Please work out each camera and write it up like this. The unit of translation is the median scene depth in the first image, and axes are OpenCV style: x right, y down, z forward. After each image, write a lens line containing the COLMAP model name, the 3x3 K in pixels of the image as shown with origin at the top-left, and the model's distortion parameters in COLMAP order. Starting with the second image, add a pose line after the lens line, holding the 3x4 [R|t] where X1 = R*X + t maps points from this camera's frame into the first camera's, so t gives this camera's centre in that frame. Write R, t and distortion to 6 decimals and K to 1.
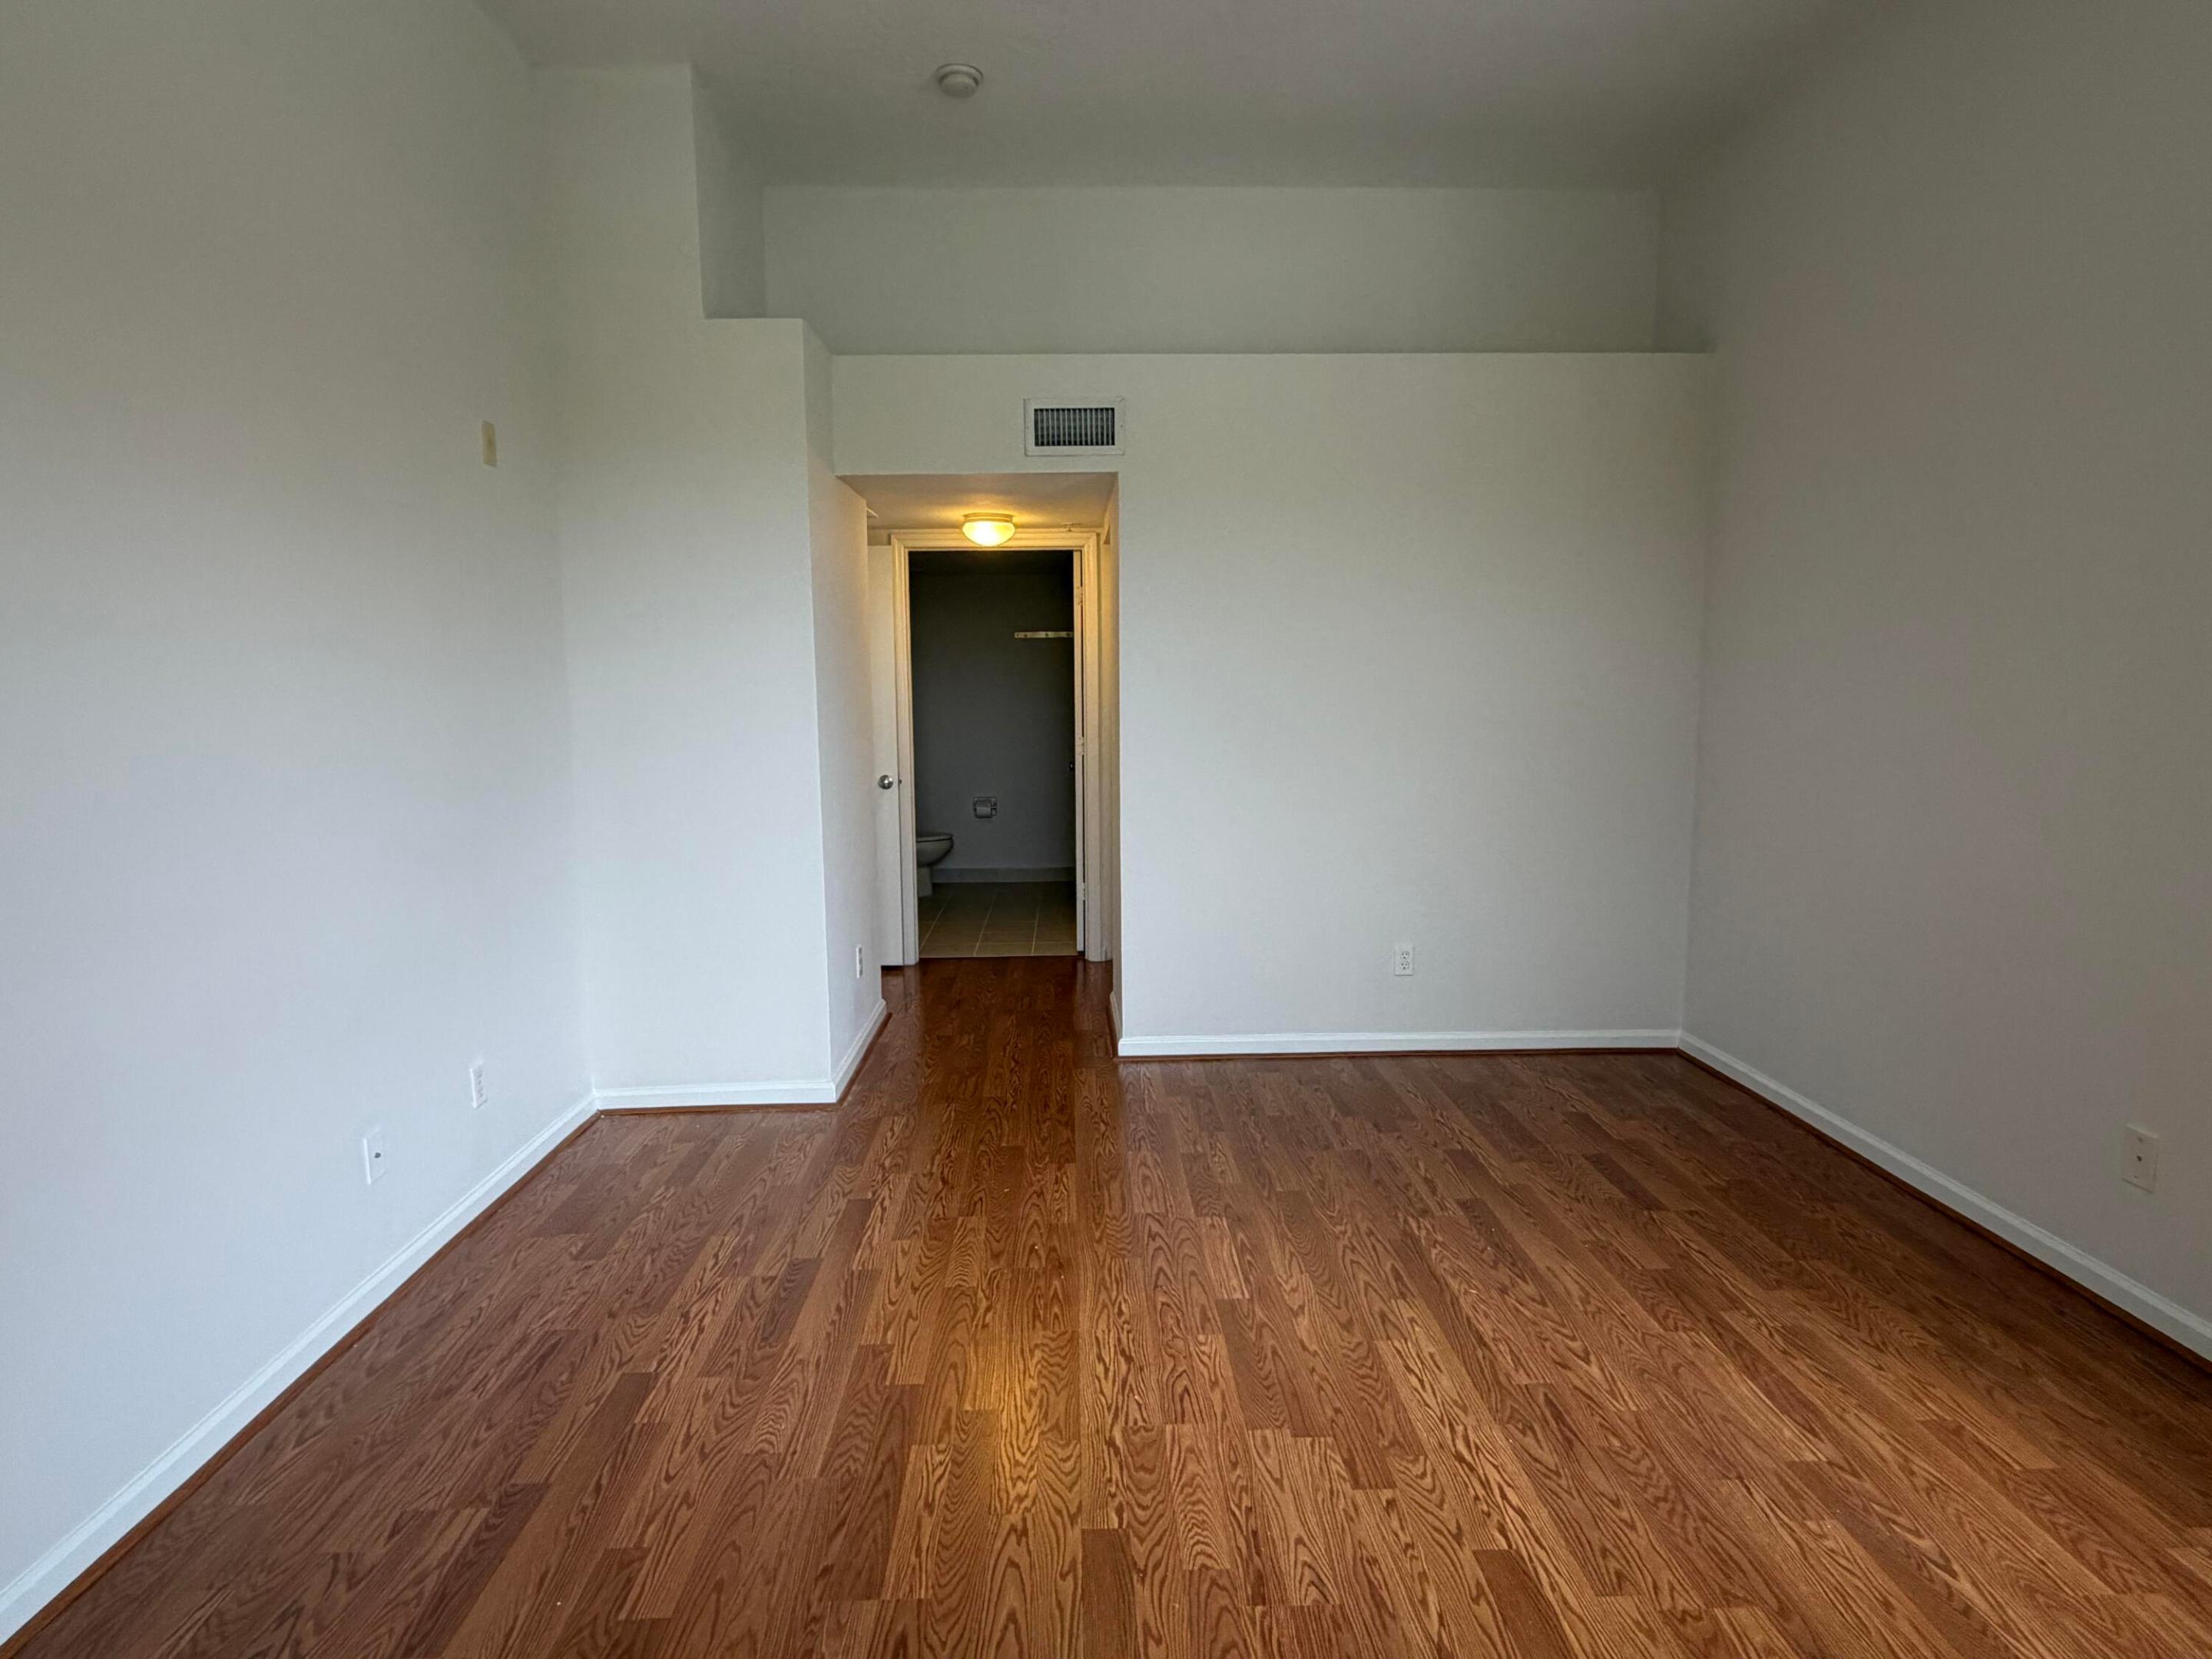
lens RADIAL K [[1225.3, 0, 1099.3], [0, 1225.3, 830.5], [0, 0, 1]] dist [-0.003213, -0.000067]
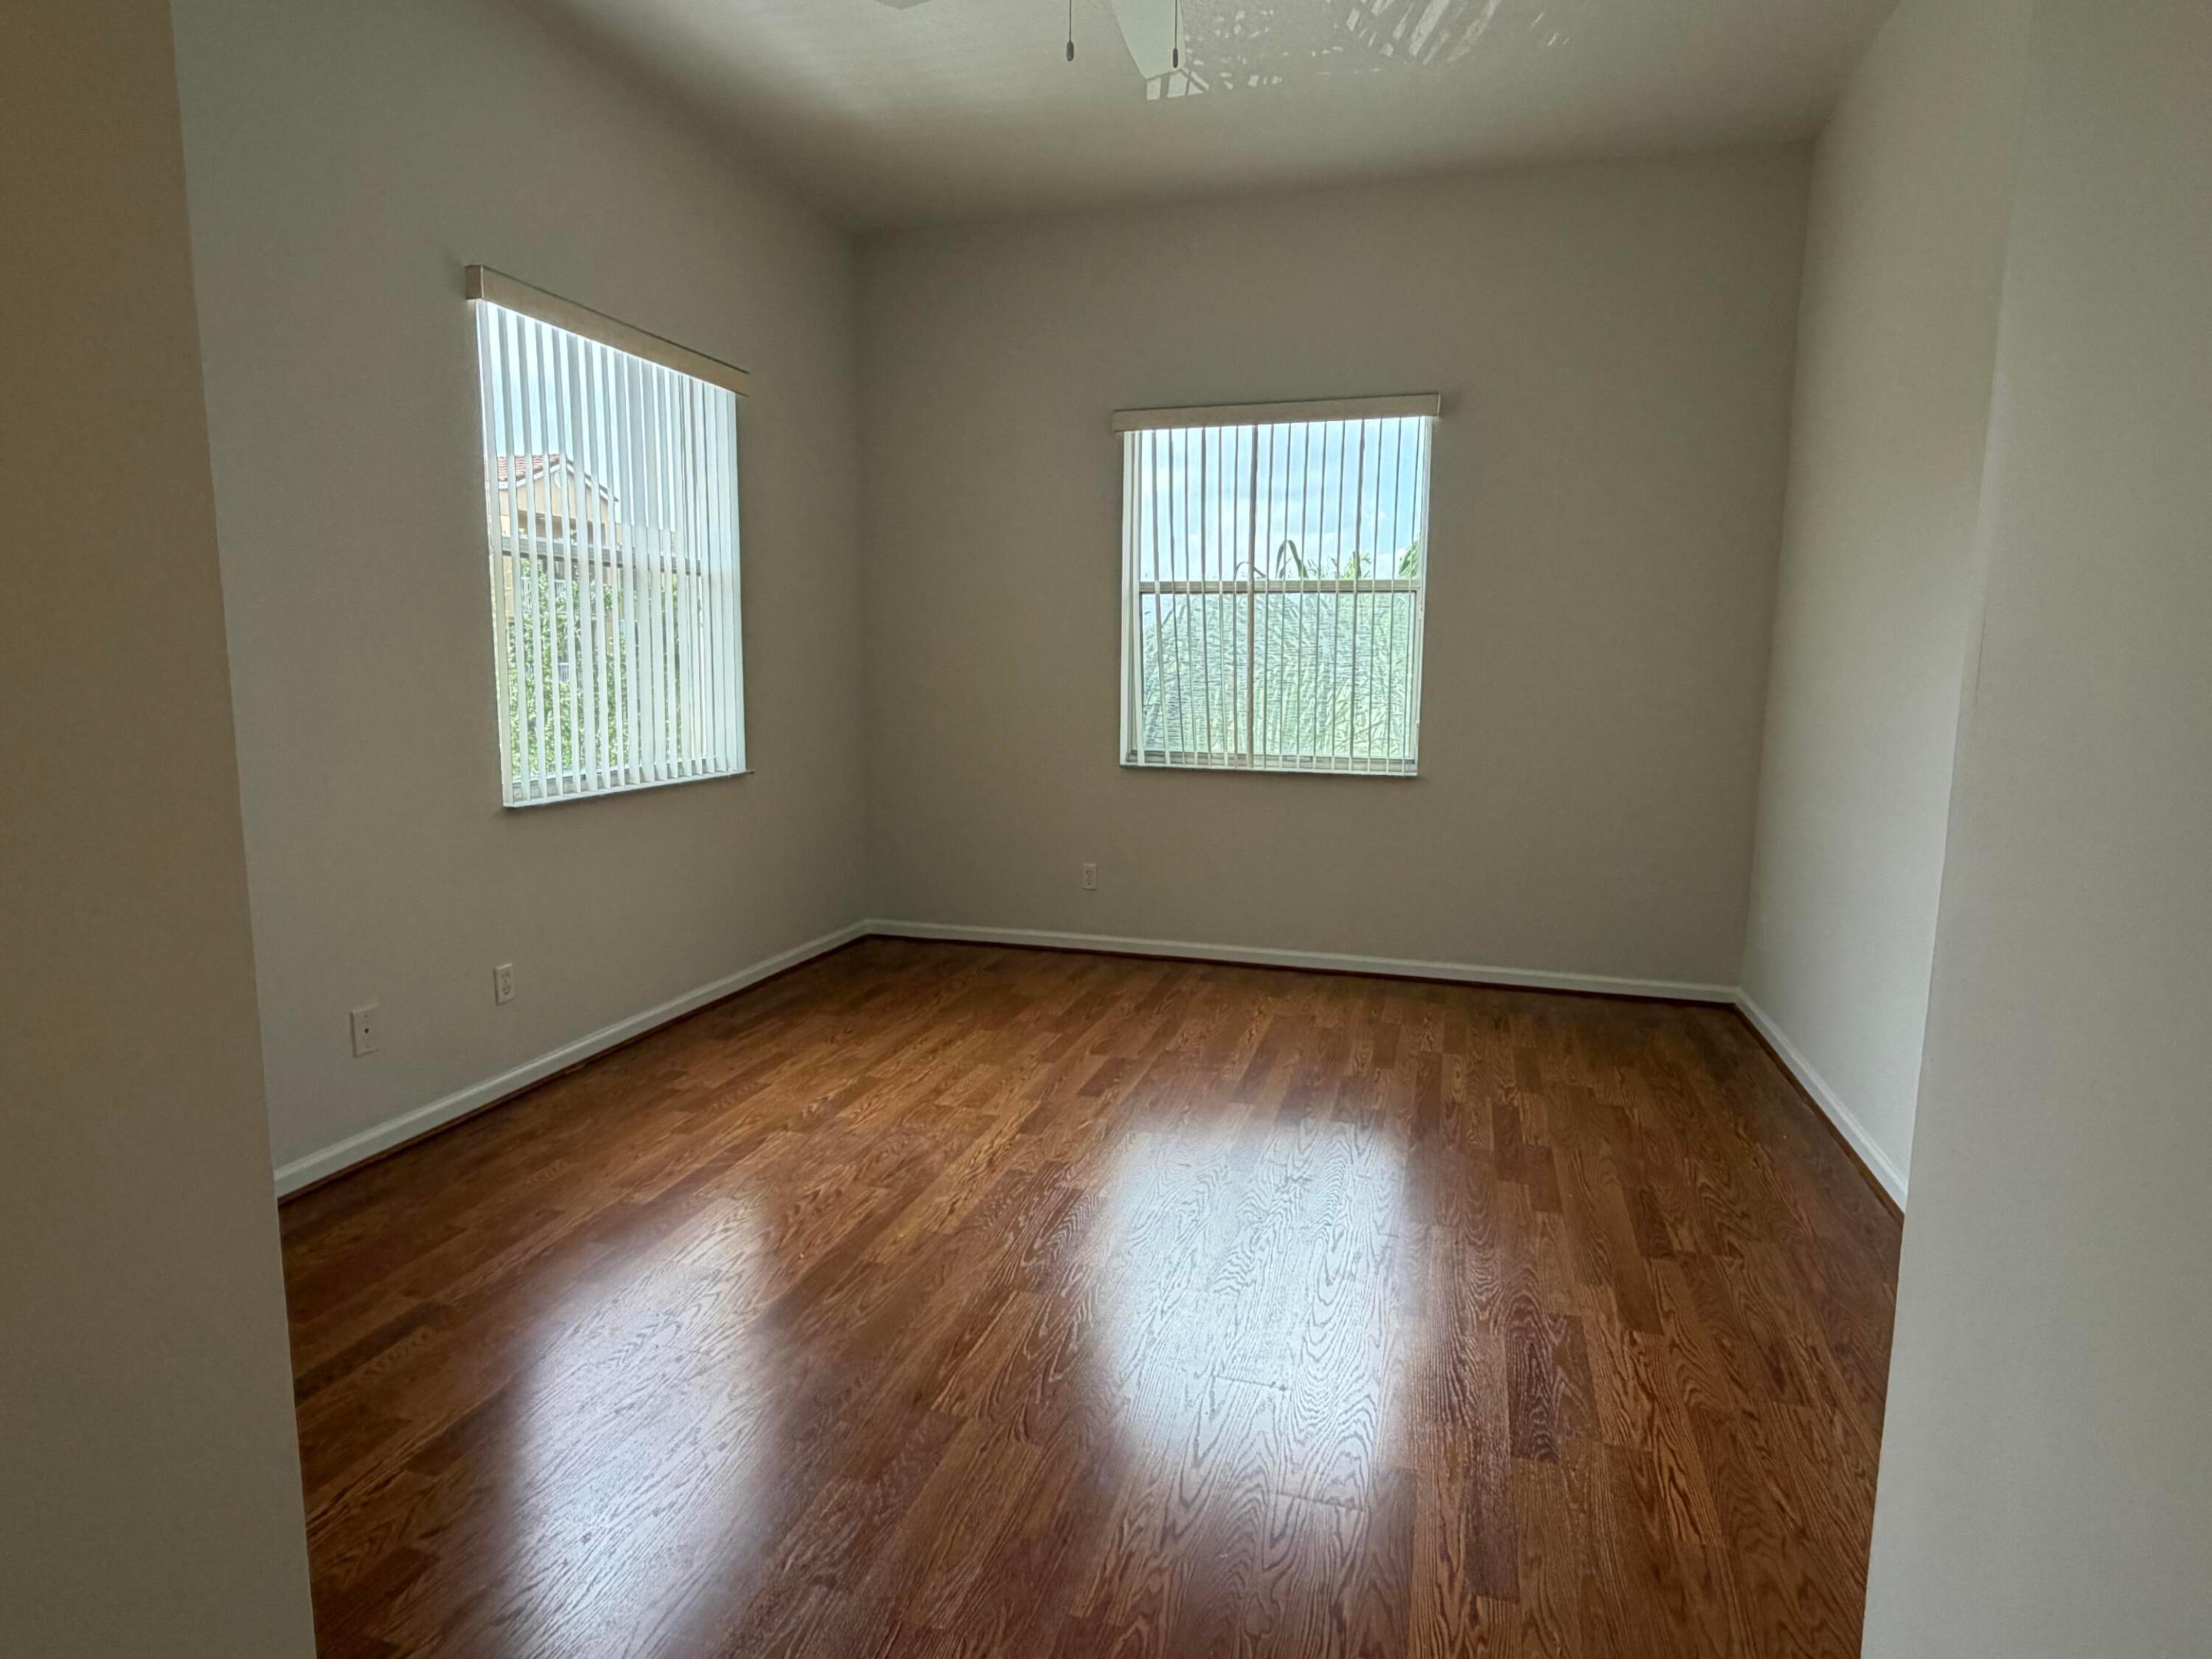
lens RADIAL K [[1225.3, 0, 1099.3], [0, 1225.3, 830.5], [0, 0, 1]] dist [-0.003213, -0.000067]
pose [[-0.951066, -0.040251, 0.306356, -0.274524], [0.038357, 0.968430, 0.246316, -0.247521], [-0.306599, 0.246014, -0.919497, 2.234251]]
